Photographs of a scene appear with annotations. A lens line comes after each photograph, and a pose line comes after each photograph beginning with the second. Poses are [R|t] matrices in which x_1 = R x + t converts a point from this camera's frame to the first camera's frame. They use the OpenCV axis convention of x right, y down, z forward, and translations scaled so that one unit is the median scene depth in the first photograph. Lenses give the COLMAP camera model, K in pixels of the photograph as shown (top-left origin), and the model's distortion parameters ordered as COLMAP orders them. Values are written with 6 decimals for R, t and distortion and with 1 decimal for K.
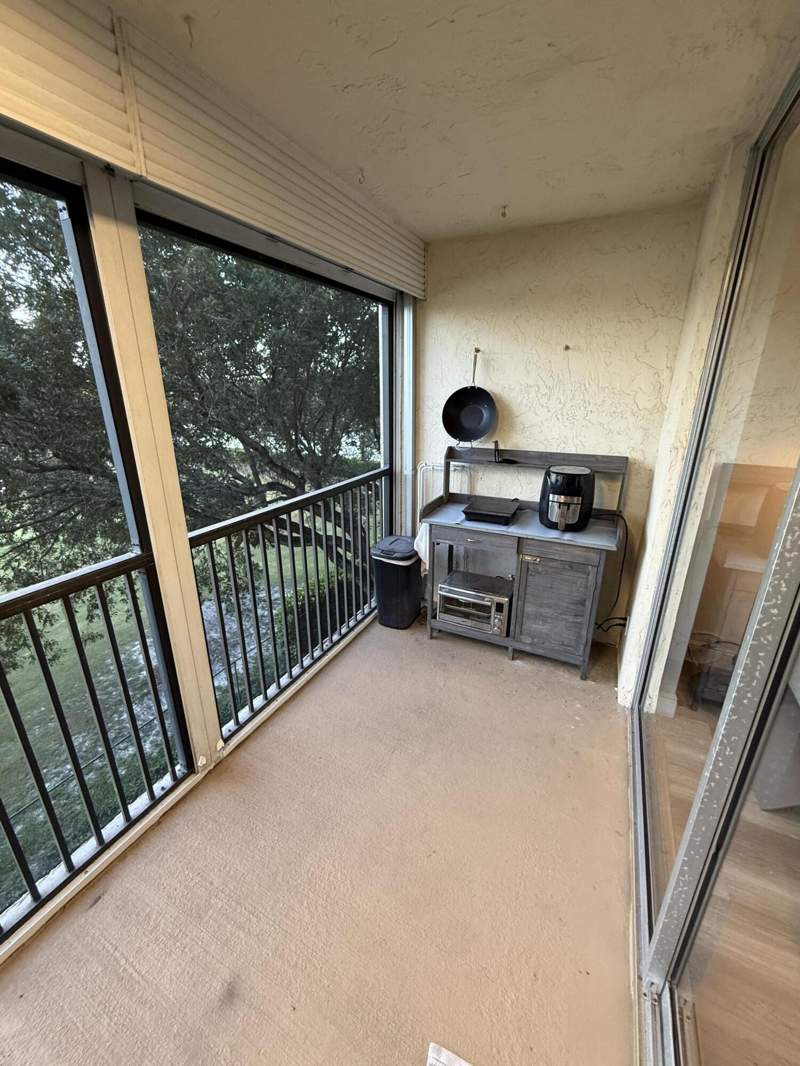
lens RADIAL K [[425.2, 0, 400.0], [0, 425.2, 533.0], [0, 0, 1]] dist [-0.003405, 0.000762]
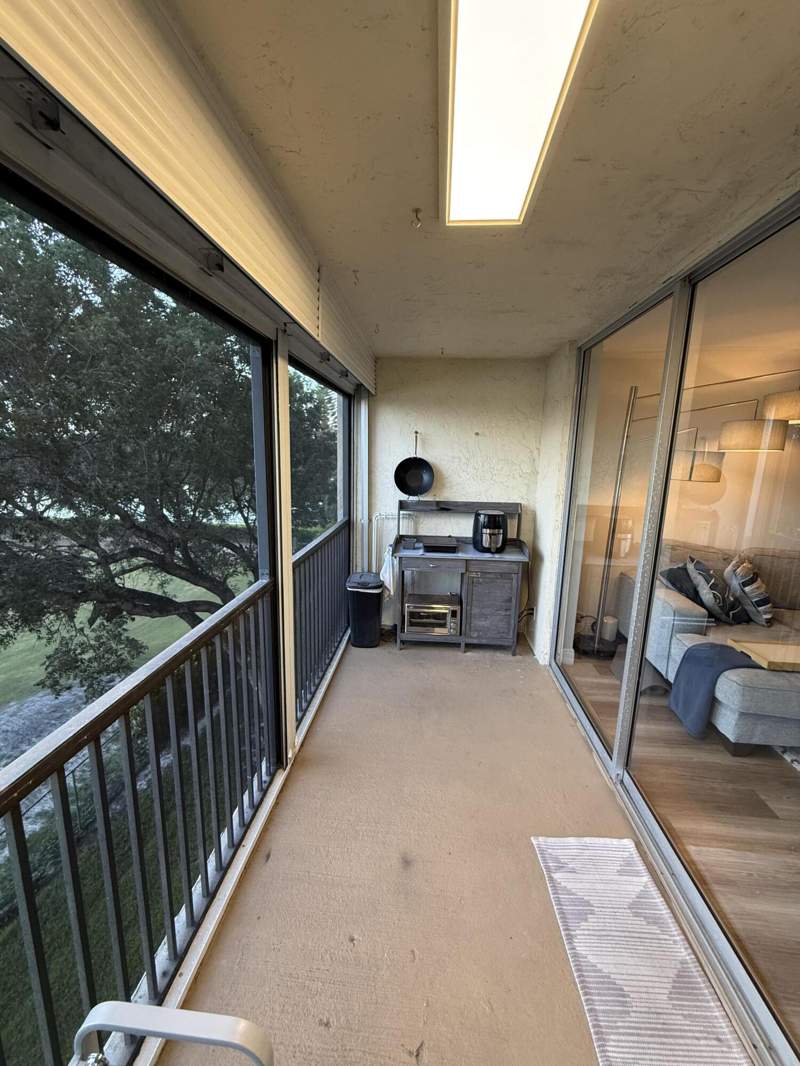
lens RADIAL K [[425.2, 0, 400.0], [0, 425.2, 533.0], [0, 0, 1]] dist [-0.003405, 0.000762]
pose [[0.927665, -0.053225, 0.369602, -0.425330], [0.103117, 0.987816, -0.116563, 0.060773], [-0.358895, 0.146244, 0.921850, -0.242997]]
